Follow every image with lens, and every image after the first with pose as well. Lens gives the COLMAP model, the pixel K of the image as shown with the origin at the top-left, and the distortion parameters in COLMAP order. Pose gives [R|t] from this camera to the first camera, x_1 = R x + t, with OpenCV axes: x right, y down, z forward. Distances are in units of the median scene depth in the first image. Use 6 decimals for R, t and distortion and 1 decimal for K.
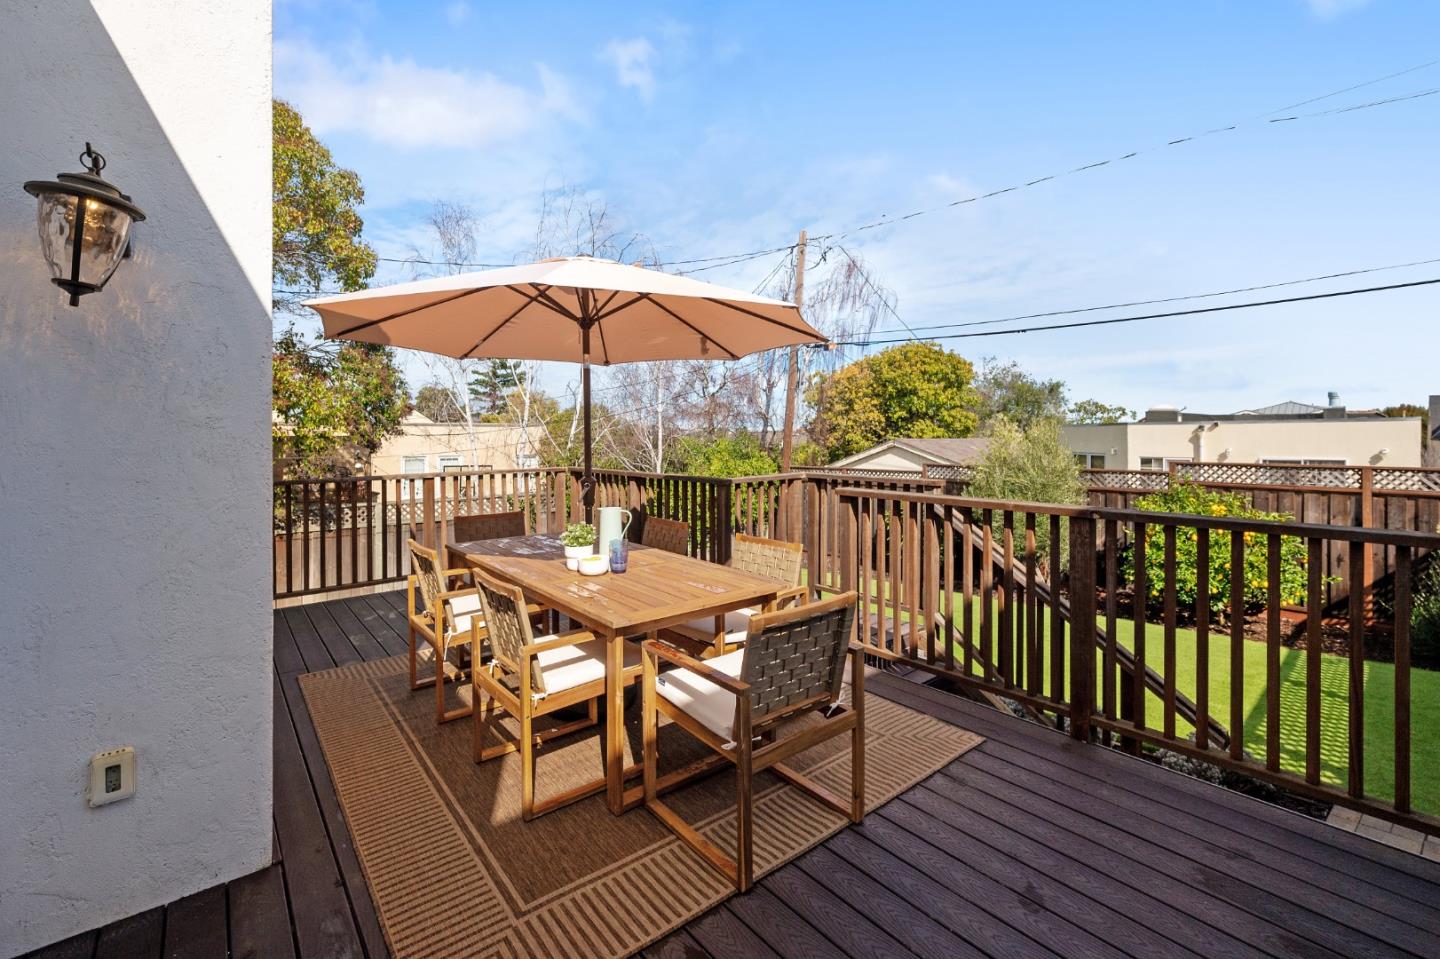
lens RADIAL K [[632.8, 0, 724.6], [0, 632.8, 438.7], [0, 0, 1]] dist [0.018571, -0.000002]
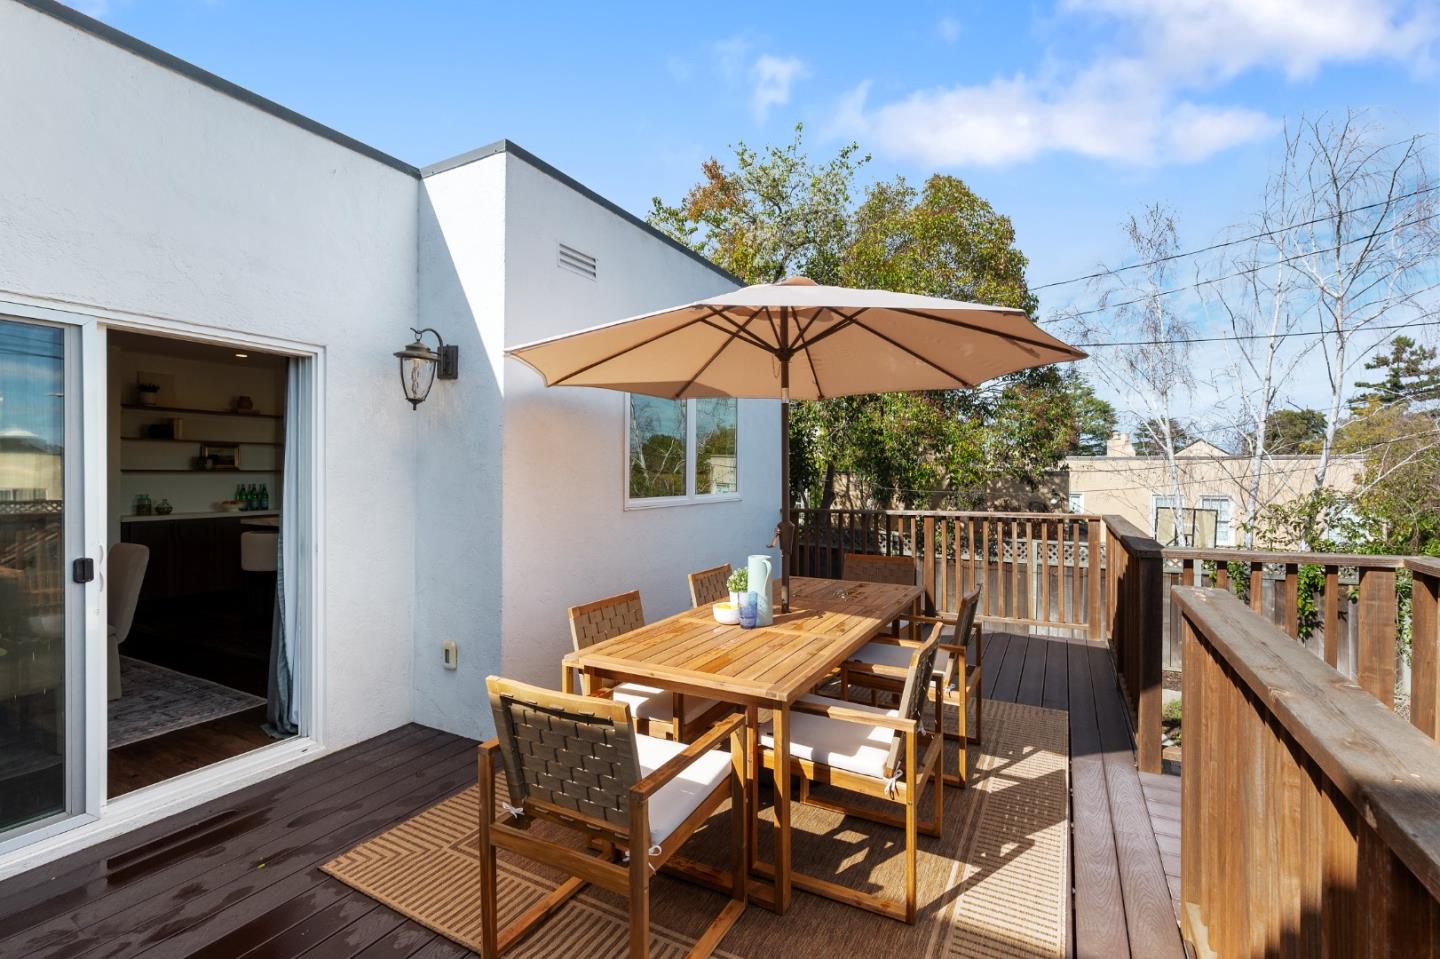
lens RADIAL K [[645.1, 0, 720.0], [0, 645.1, 479.5], [0, 0, 1]] dist [0.000647, -0.000172]
pose [[0.389784, 0.017530, -0.920740, 0.209968], [-0.007373, 0.999846, 0.015915, -0.005287], [0.920877, 0.000585, 0.389853, 0.191031]]
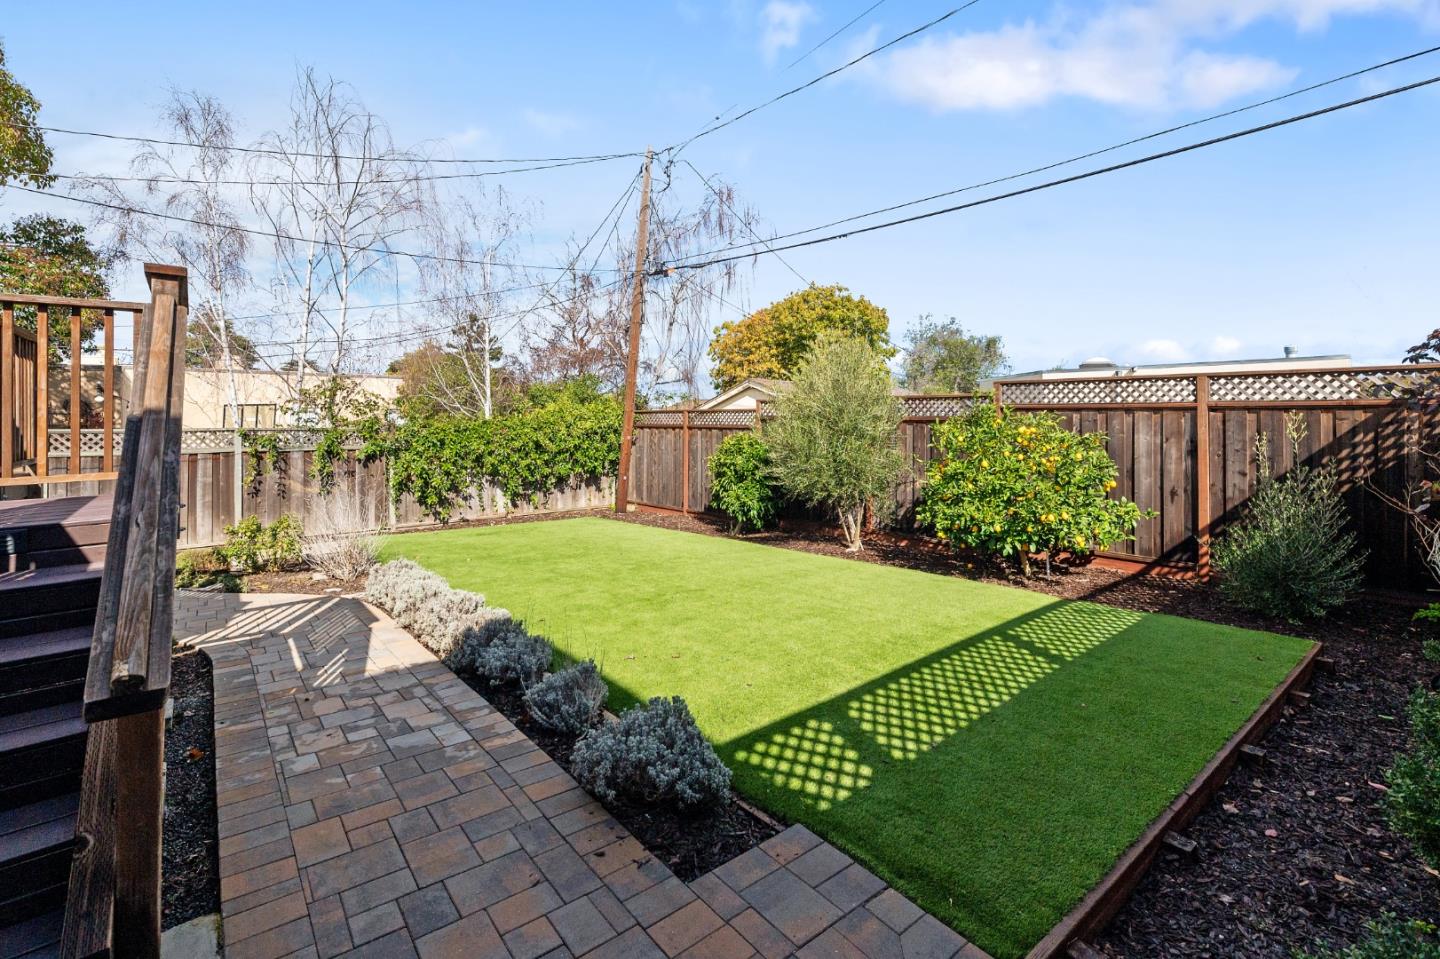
lens RADIAL K [[634.7, 0, 709.8], [0, 634.7, 418.0], [0, 0, 1]] dist [0.001681, 0.000202]
pose [[0.999830, 0.002098, -0.018319, 0.401590], [-0.002119, 0.999997, -0.001148, 0.098023], [0.018316, 0.001187, 0.999832, 0.209153]]
